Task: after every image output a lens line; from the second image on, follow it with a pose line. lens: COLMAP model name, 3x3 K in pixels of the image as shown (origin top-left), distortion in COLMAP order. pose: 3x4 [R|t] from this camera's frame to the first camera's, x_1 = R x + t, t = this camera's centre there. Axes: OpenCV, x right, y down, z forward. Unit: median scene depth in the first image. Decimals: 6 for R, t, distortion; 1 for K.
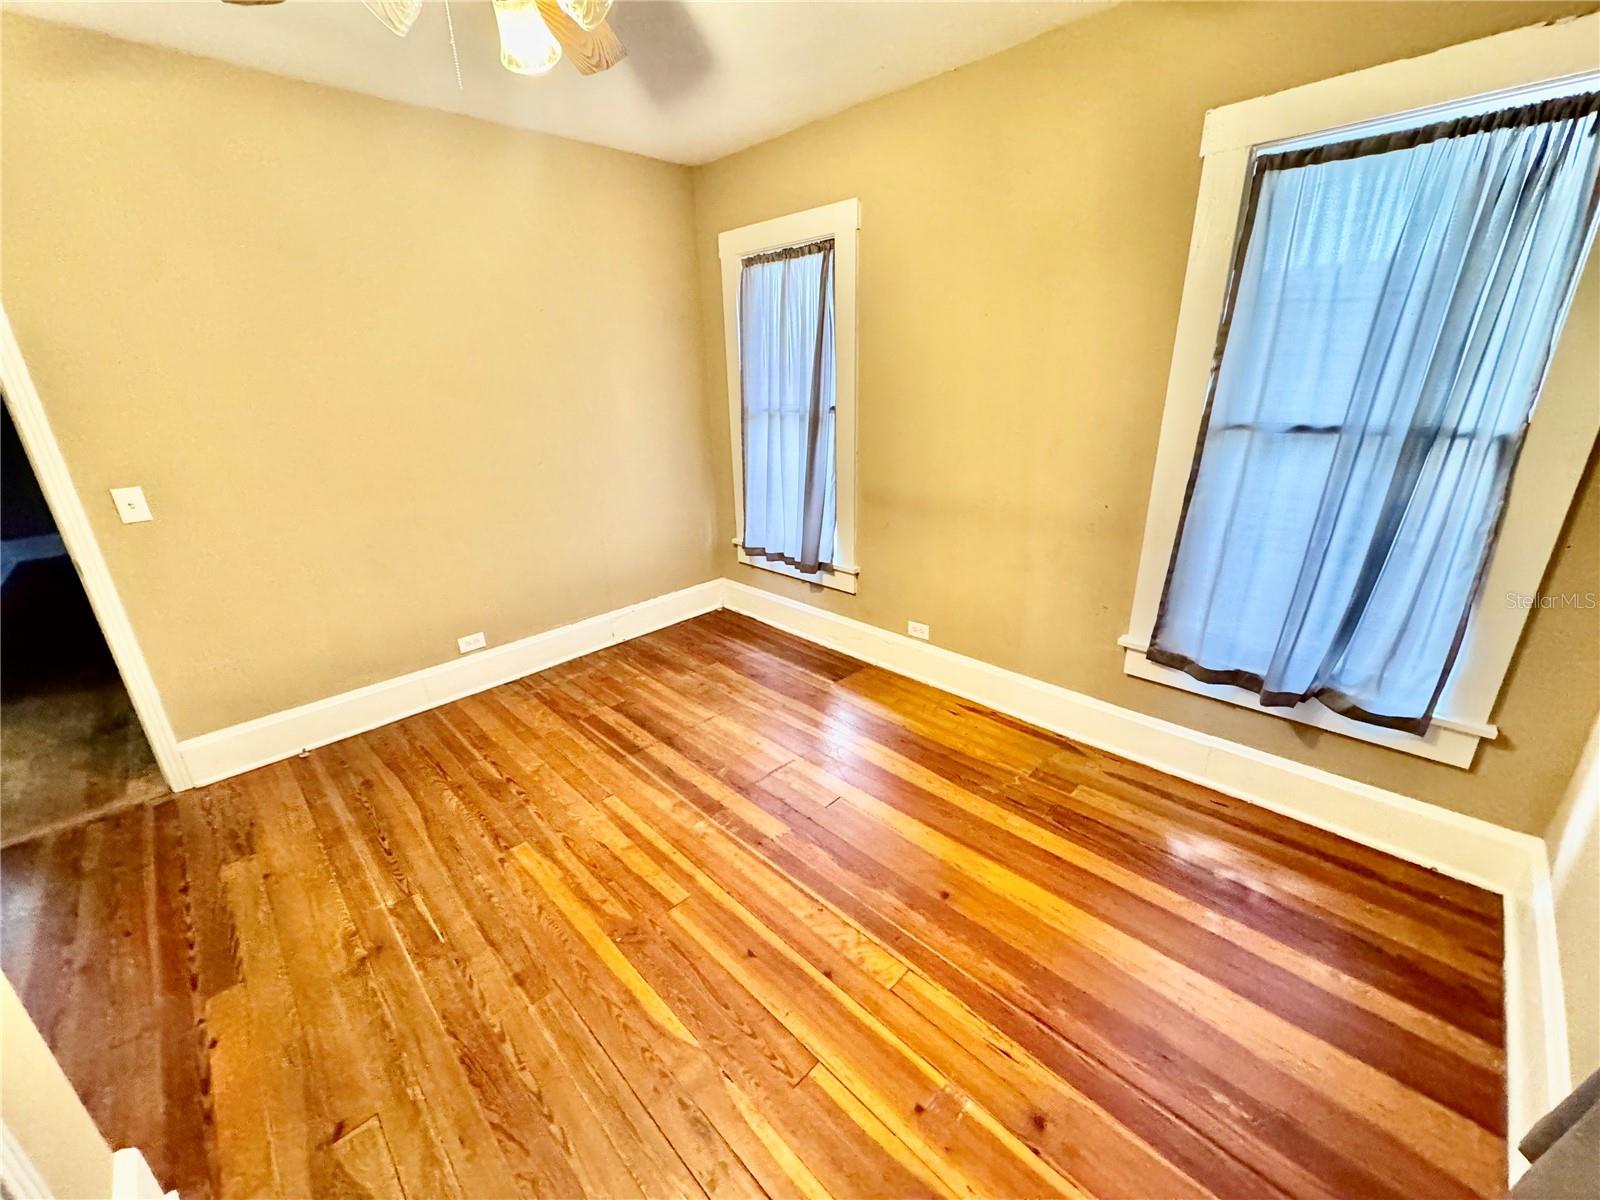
lens RADIAL K [[638.3, 0, 794.0], [0, 638.3, 597.0], [0, 0, 1]] dist [-0.002644, 0.000128]
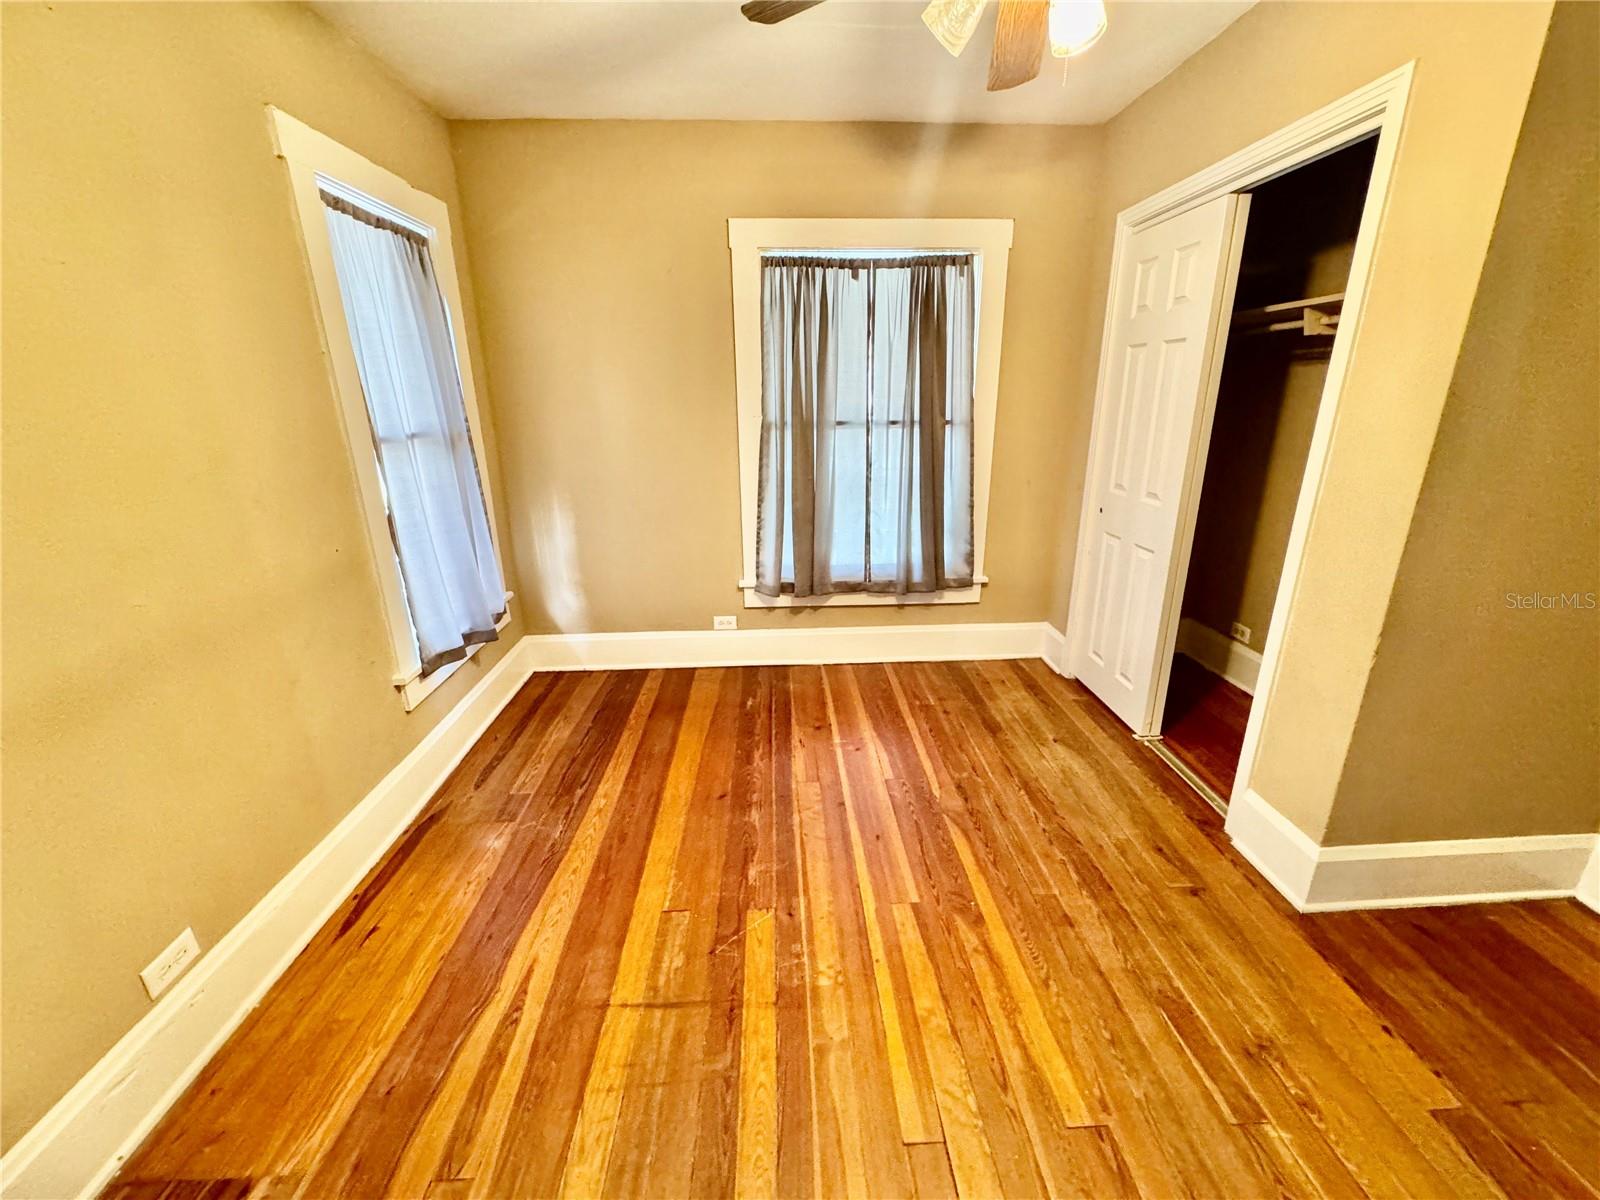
lens RADIAL K [[641.5, 0, 801.3], [0, 641.5, 593.2], [0, 0, 1]] dist [-0.003304, -0.000287]
pose [[-0.746505, -0.163742, 0.644918, -0.579979], [0.253301, 0.826334, 0.503003, -0.421759], [-0.615280, 0.538852, -0.575386, 1.324624]]
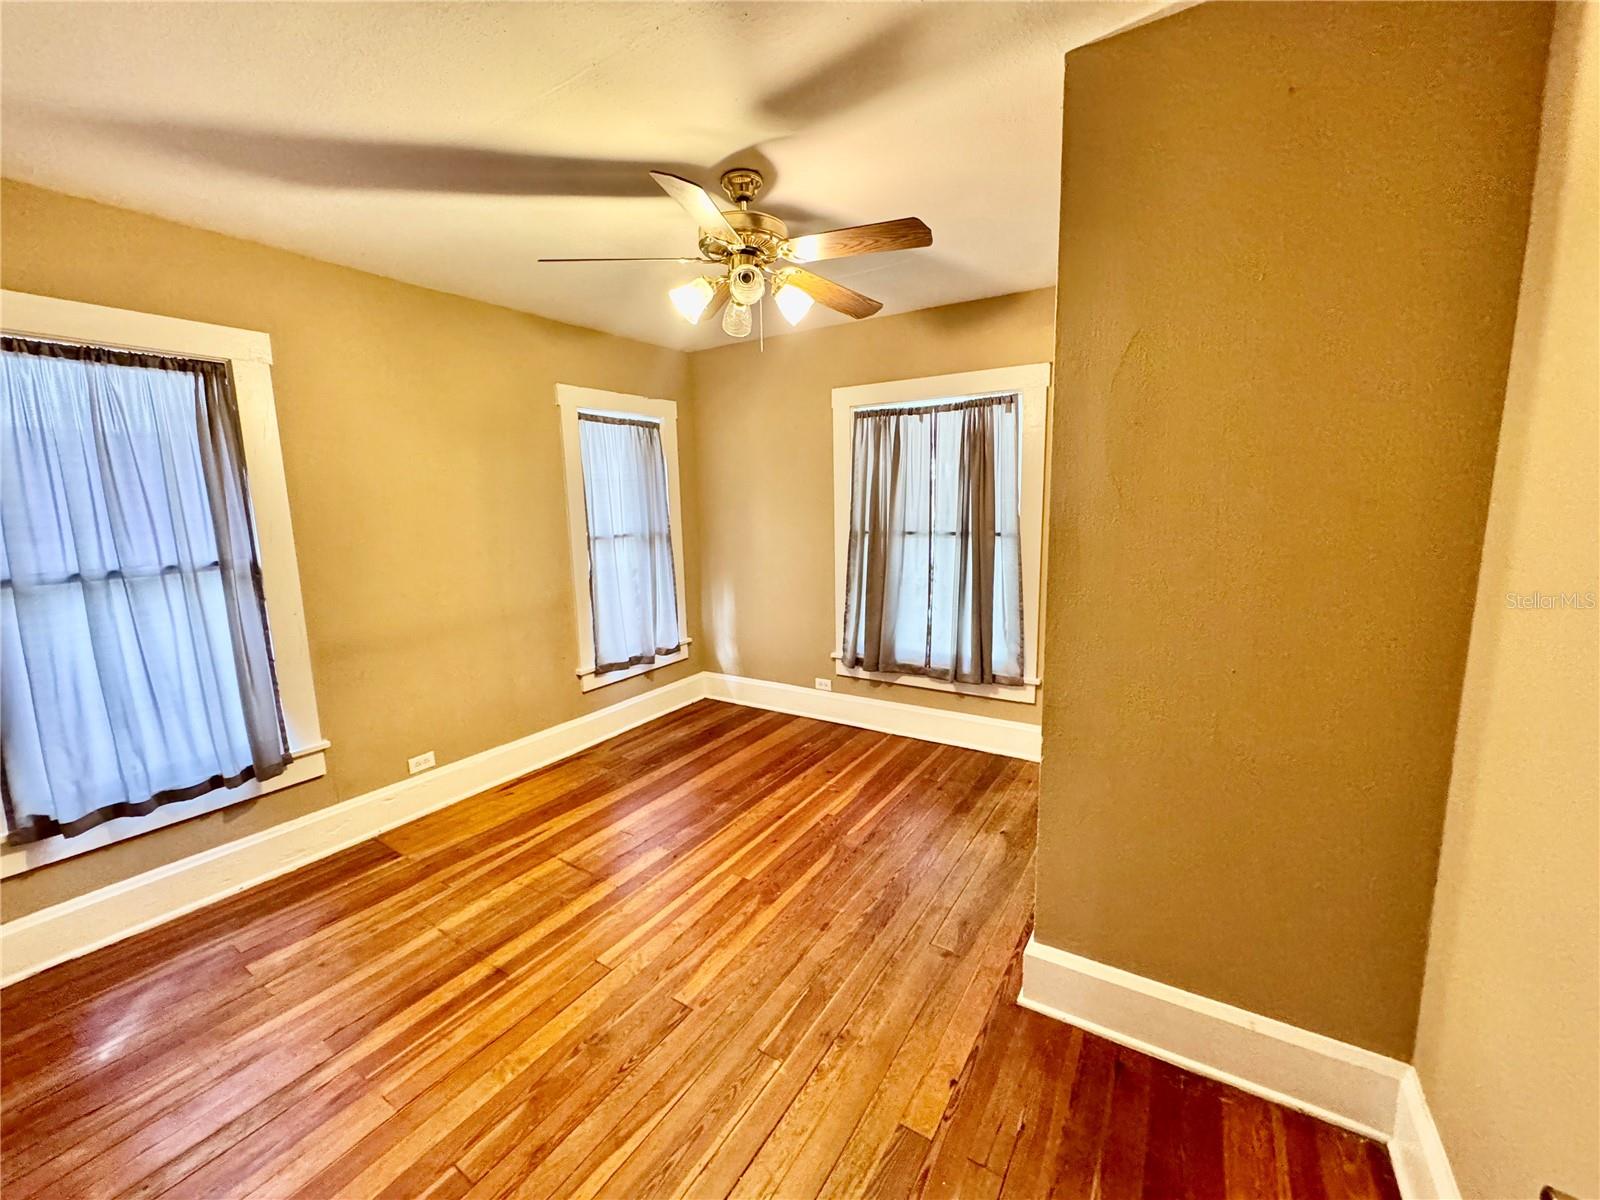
lens RADIAL K [[641.5, 0, 801.3], [0, 641.5, 593.2], [0, 0, 1]] dist [-0.003304, -0.000287]
pose [[-0.229729, -0.107786, 0.967268, -1.368020], [0.353669, 0.916662, 0.186145, -0.259275], [-0.906721, 0.384855, -0.172463, 0.834527]]
